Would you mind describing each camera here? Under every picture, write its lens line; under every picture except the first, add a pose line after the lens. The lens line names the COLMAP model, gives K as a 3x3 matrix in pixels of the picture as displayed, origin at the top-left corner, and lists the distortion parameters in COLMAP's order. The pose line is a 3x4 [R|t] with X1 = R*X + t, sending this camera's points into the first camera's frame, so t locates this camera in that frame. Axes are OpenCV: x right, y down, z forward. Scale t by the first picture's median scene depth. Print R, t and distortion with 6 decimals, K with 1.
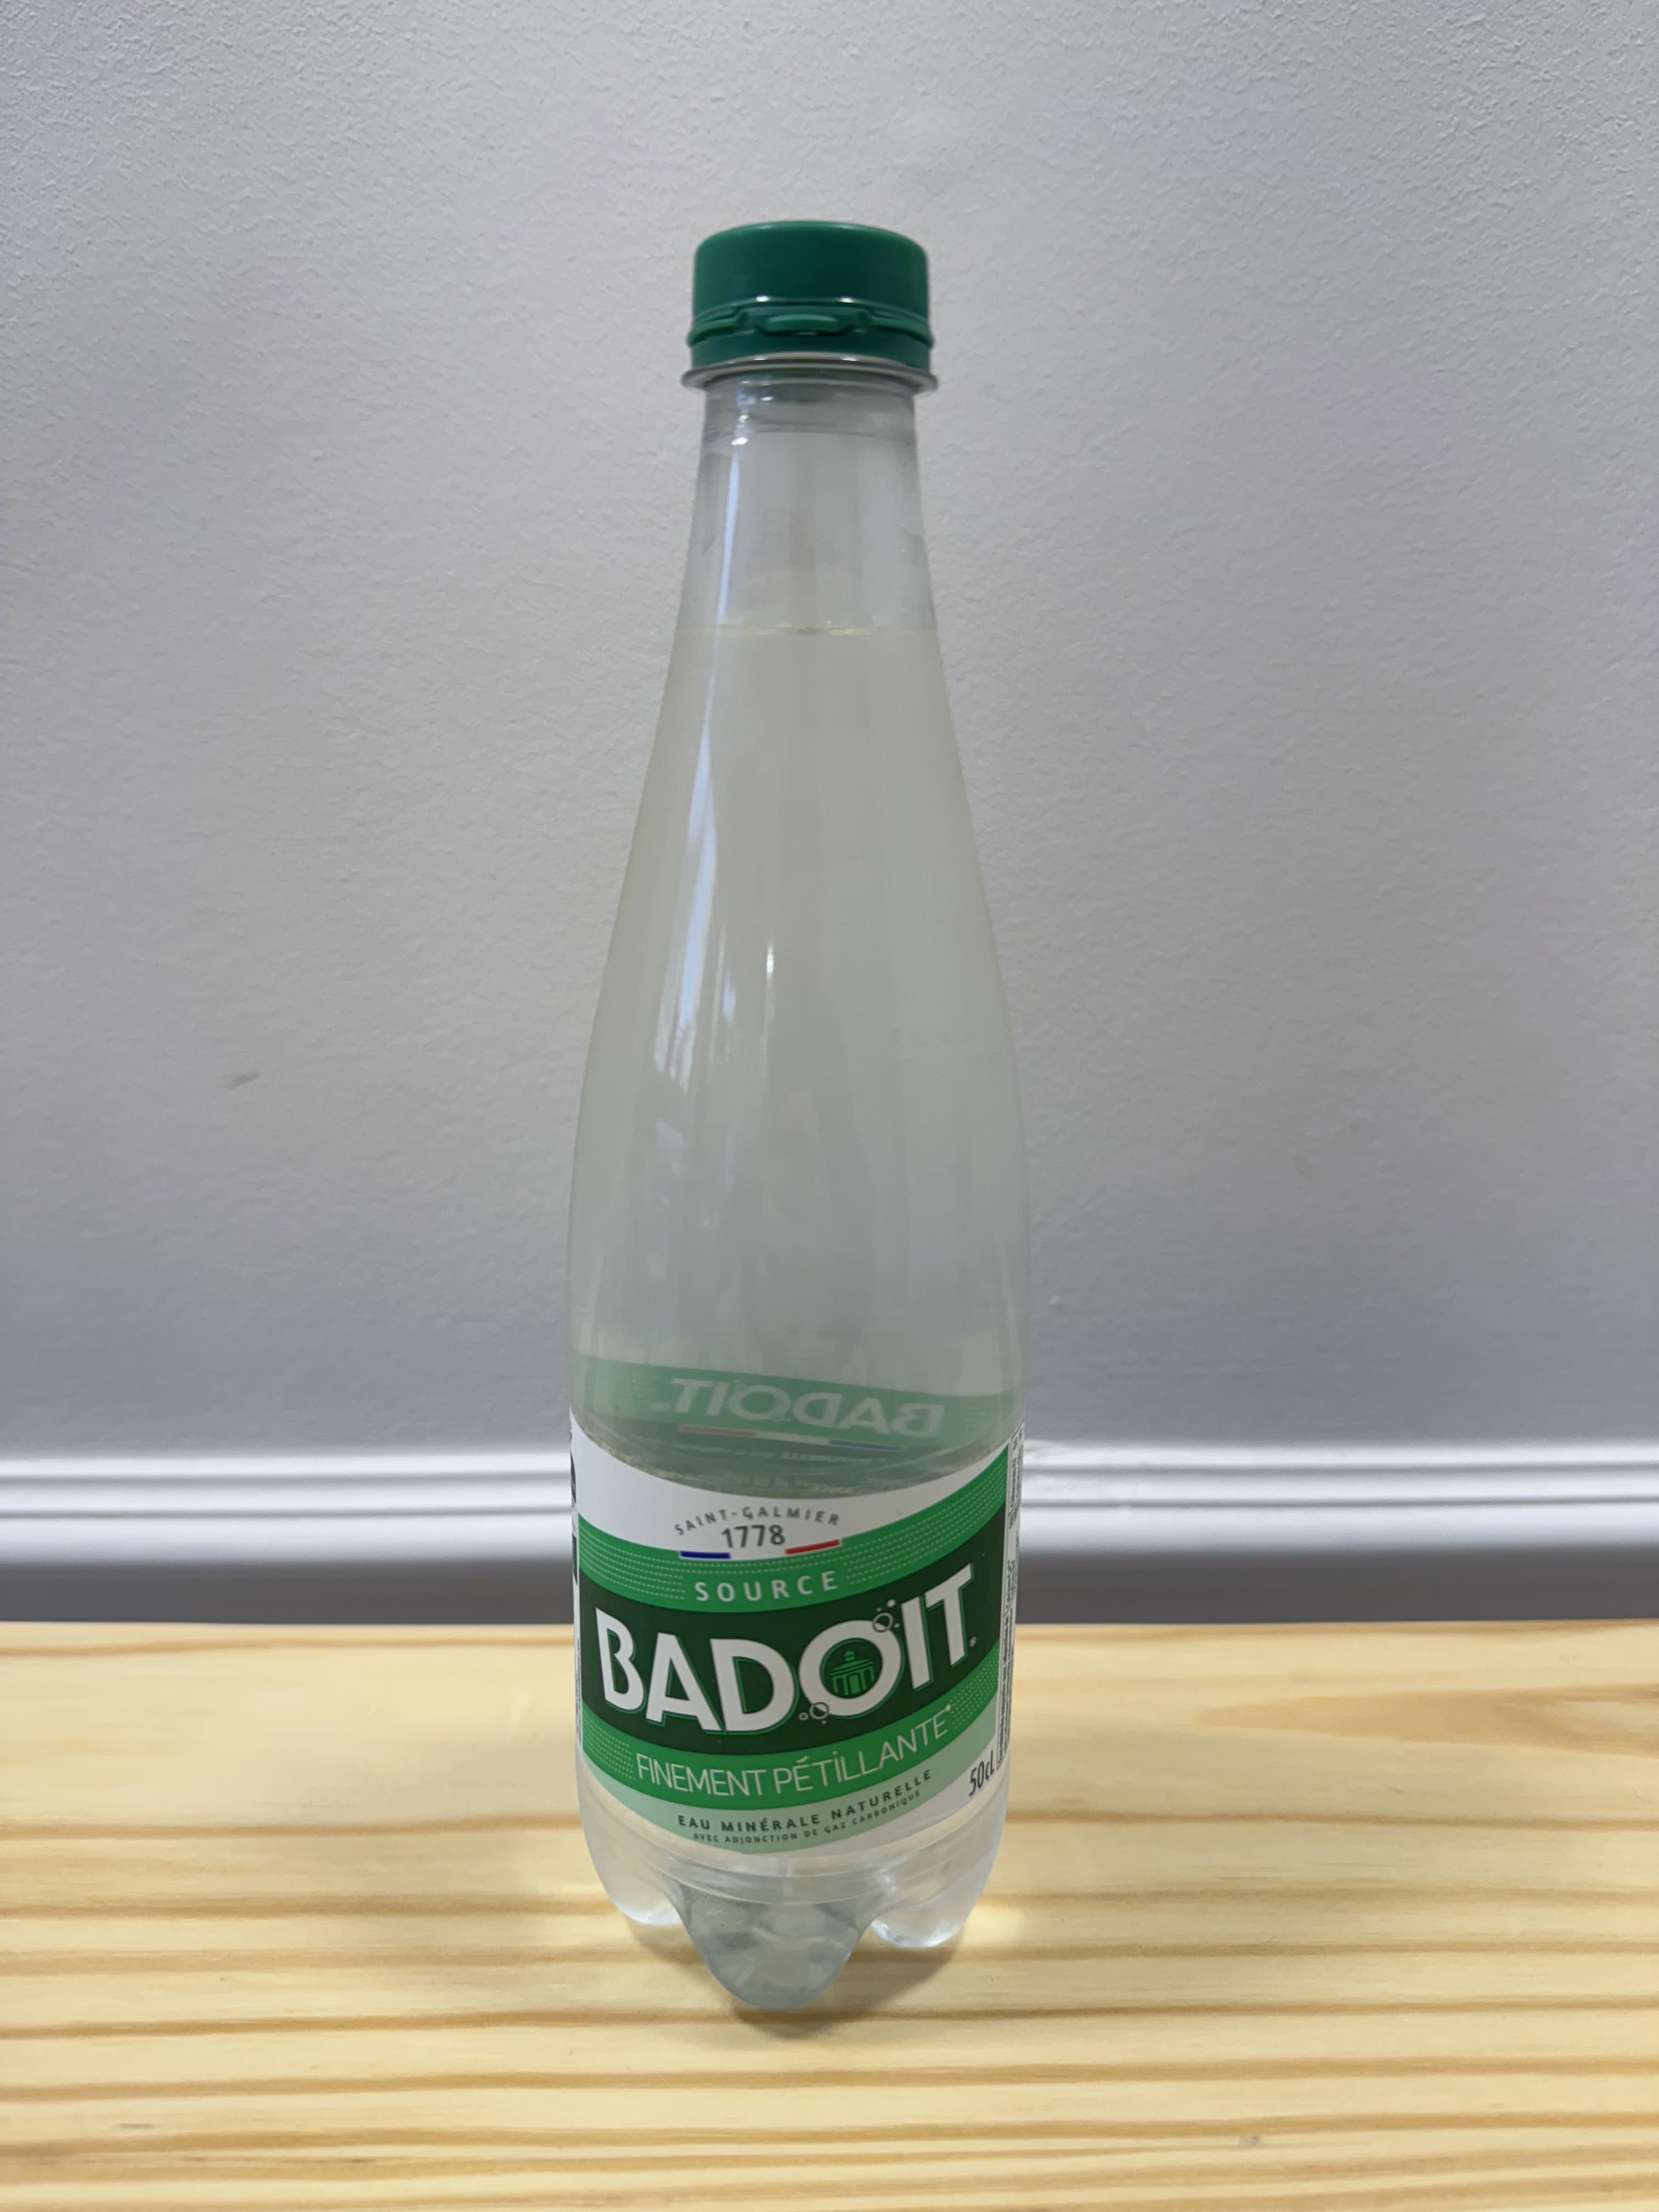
lens RADIAL K [[1606.3, 0, 829.5], [0, 1606.3, 1106.0], [0, 0, 1]] dist [-0.032881, 0.007945]
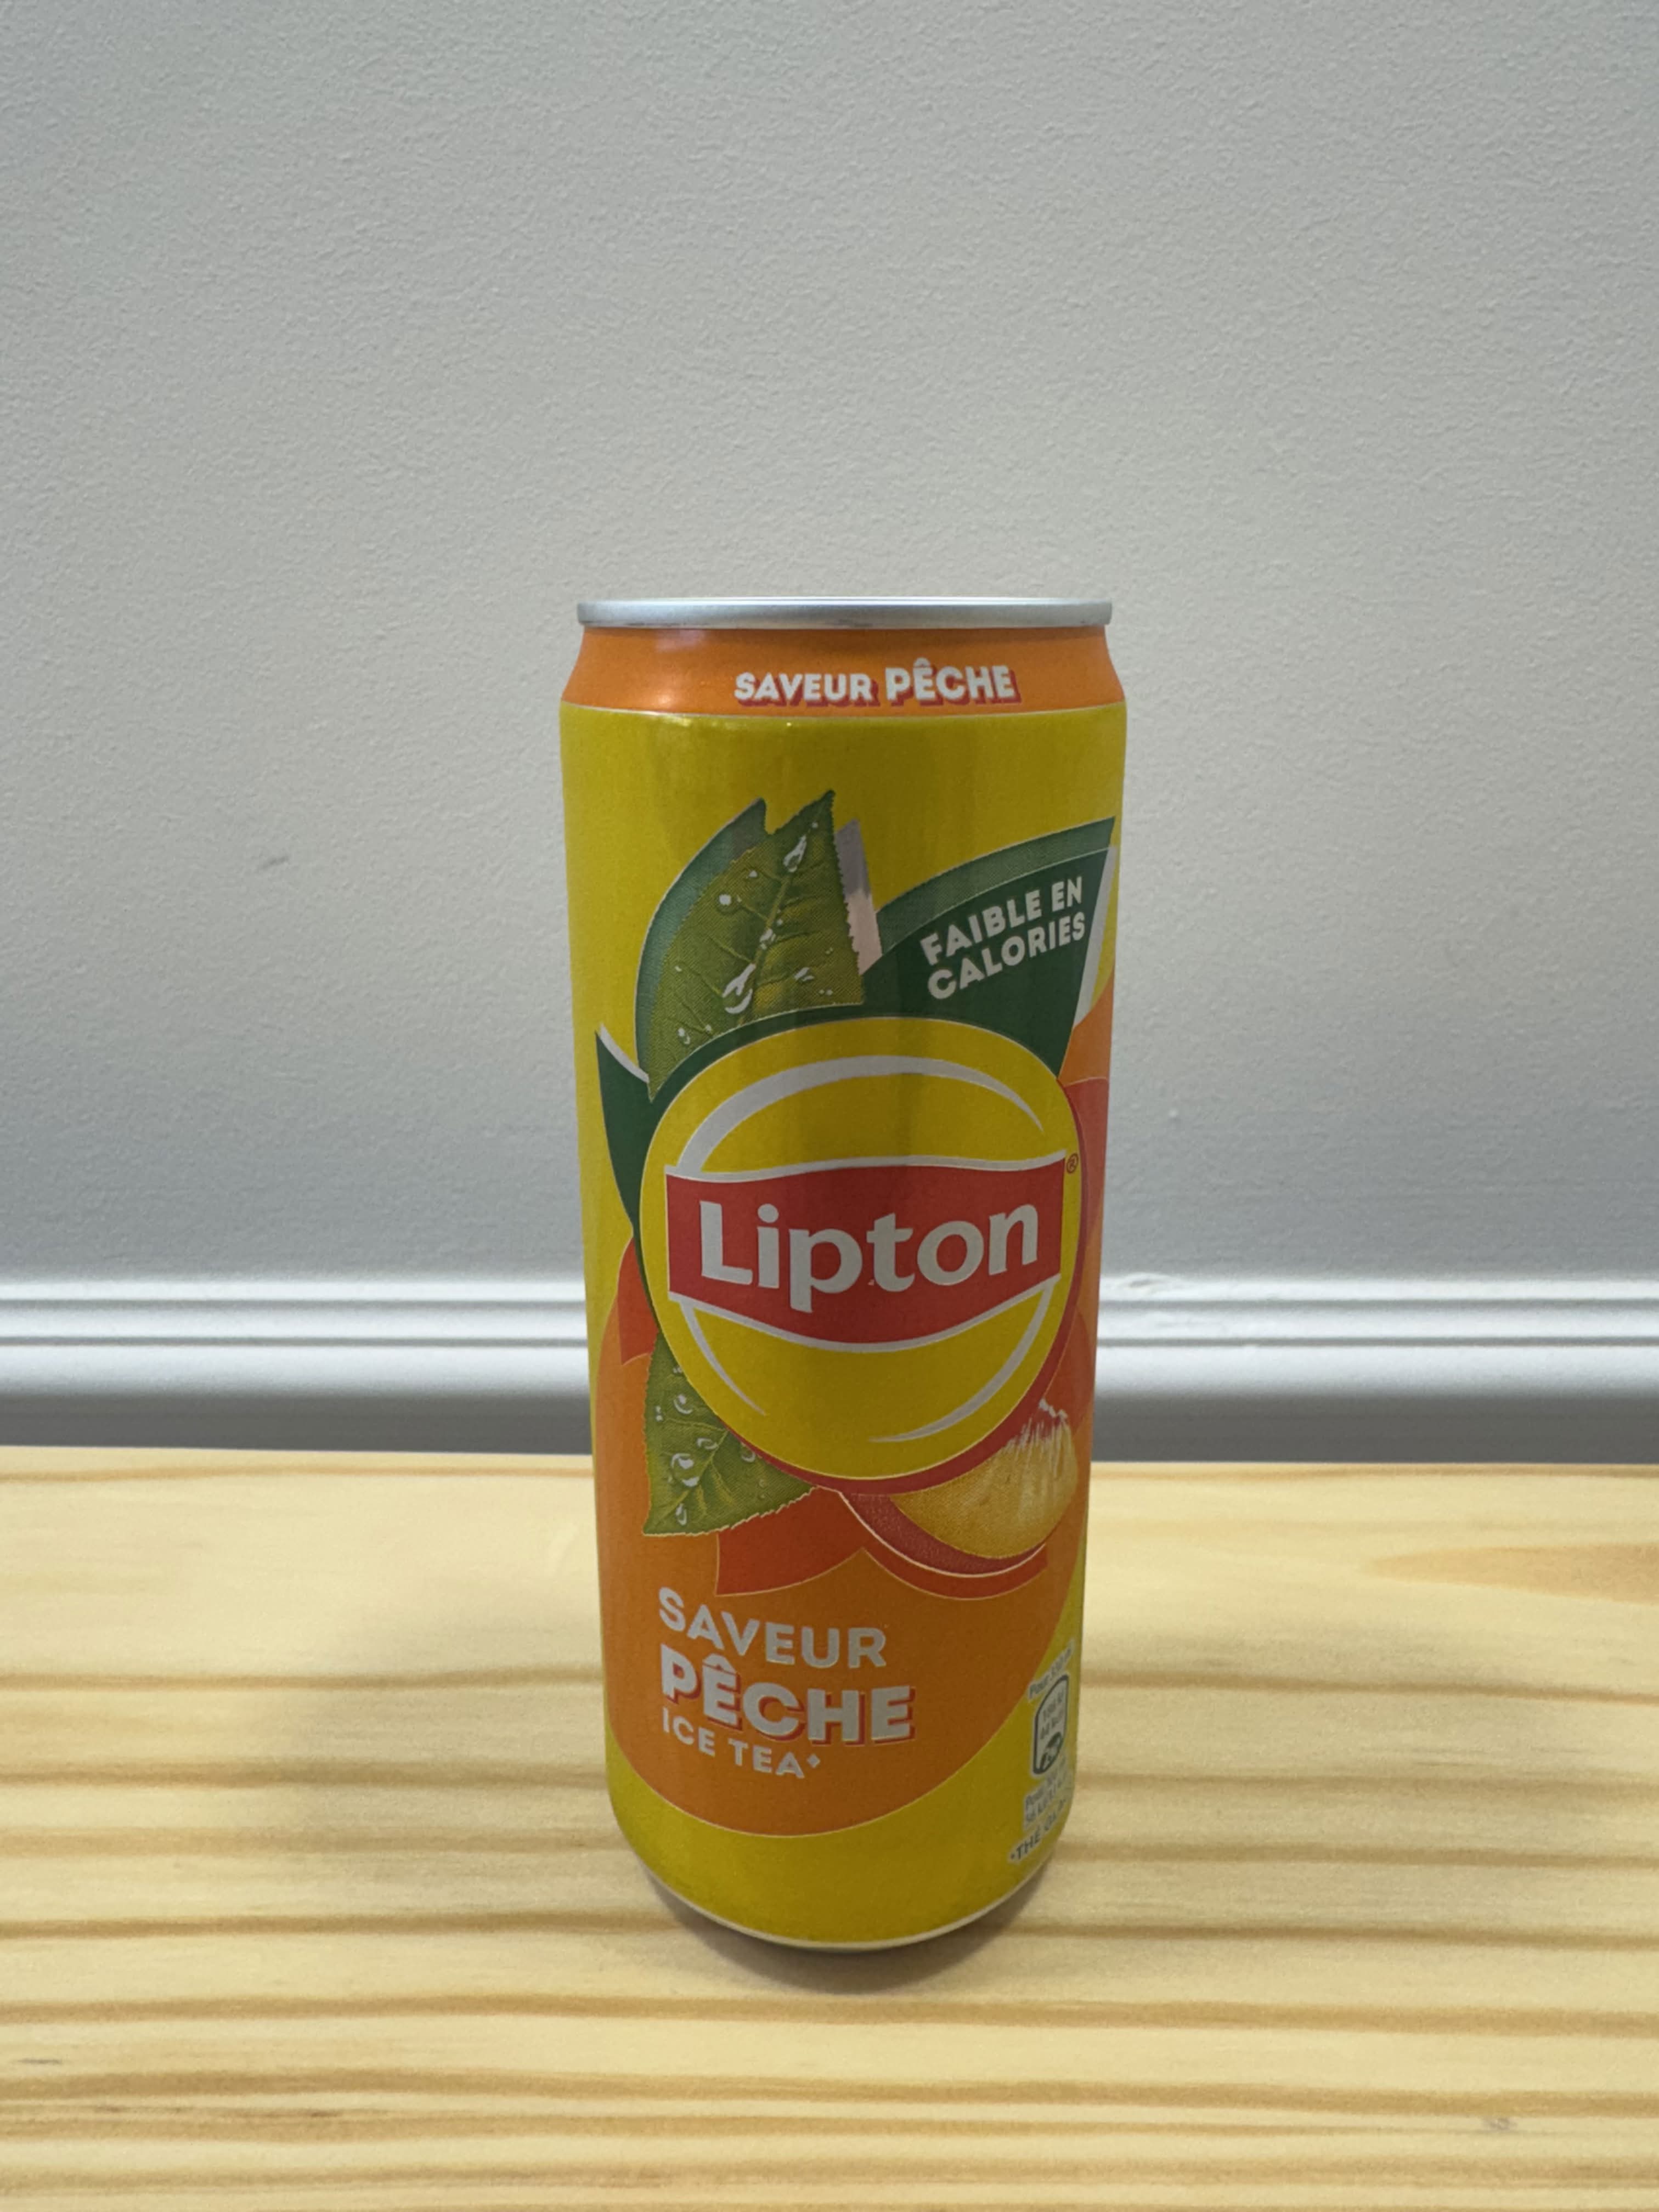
lens RADIAL K [[1524.3, 0, 827.5], [0, 1524.3, 1007.6], [0, 0, 1]] dist [-0.023792, 0.032917]
pose [[0.998749, -0.002672, -0.049934, -0.008030], [0.002139, 0.999940, -0.010712, 0.084878], [0.049960, 0.010592, 0.998695, 0.164855]]
